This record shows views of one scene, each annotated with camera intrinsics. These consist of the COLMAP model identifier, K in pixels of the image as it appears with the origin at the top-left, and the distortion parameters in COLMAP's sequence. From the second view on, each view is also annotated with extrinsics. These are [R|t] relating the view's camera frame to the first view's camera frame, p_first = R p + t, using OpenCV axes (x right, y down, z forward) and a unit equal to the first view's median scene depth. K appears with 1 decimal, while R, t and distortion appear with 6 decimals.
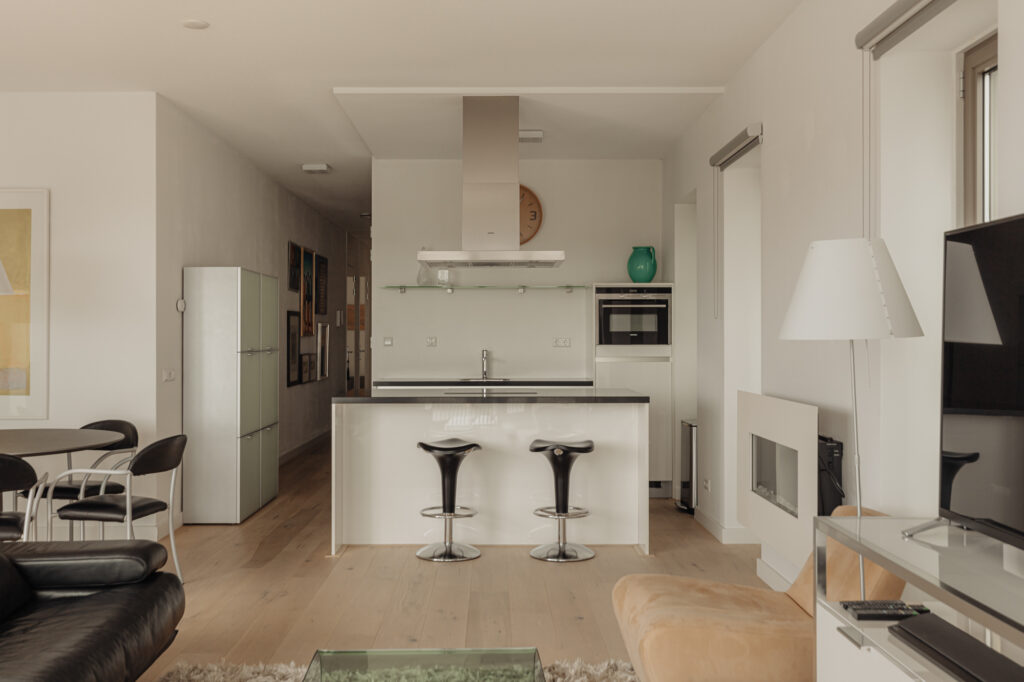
lens RADIAL K [[989.8, 0, 512.0], [0, 989.8, 341.0], [0, 0, 1]] dist [0.004567, -0.004046]
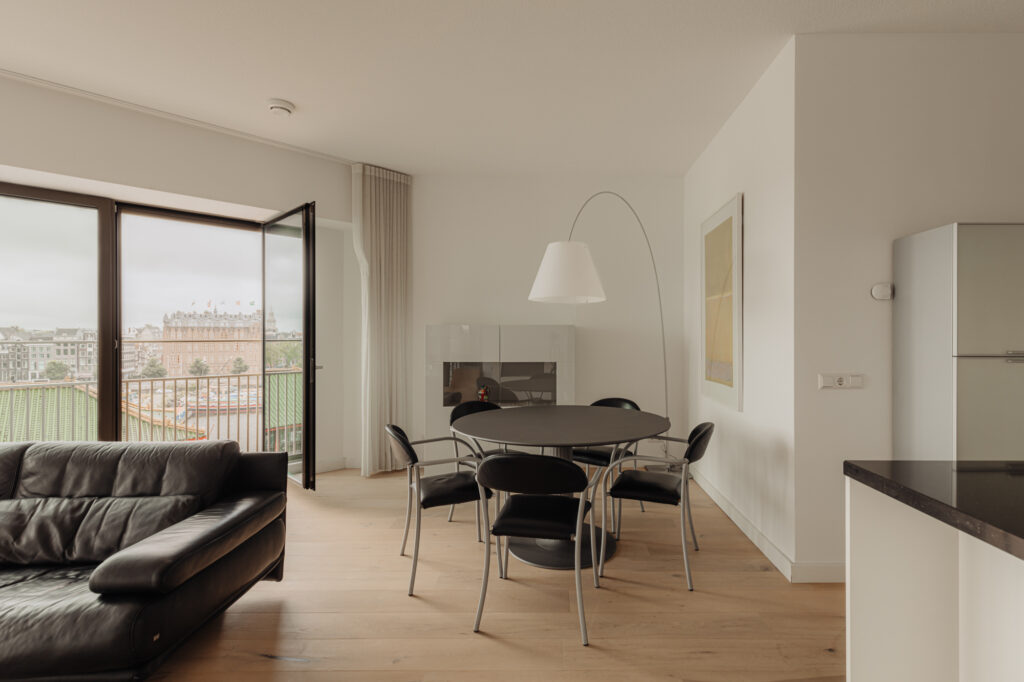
lens RADIAL K [[481.4, 0, 532.1], [0, 481.4, 336.2], [0, 0, 1]] dist [0.001627, 0.000695]
pose [[-0.056887, 0.001438, -0.998380, 0.040503], [-0.000451, 0.999999, 0.001466, -0.001679], [0.998381, 0.000533, -0.056886, 0.614102]]
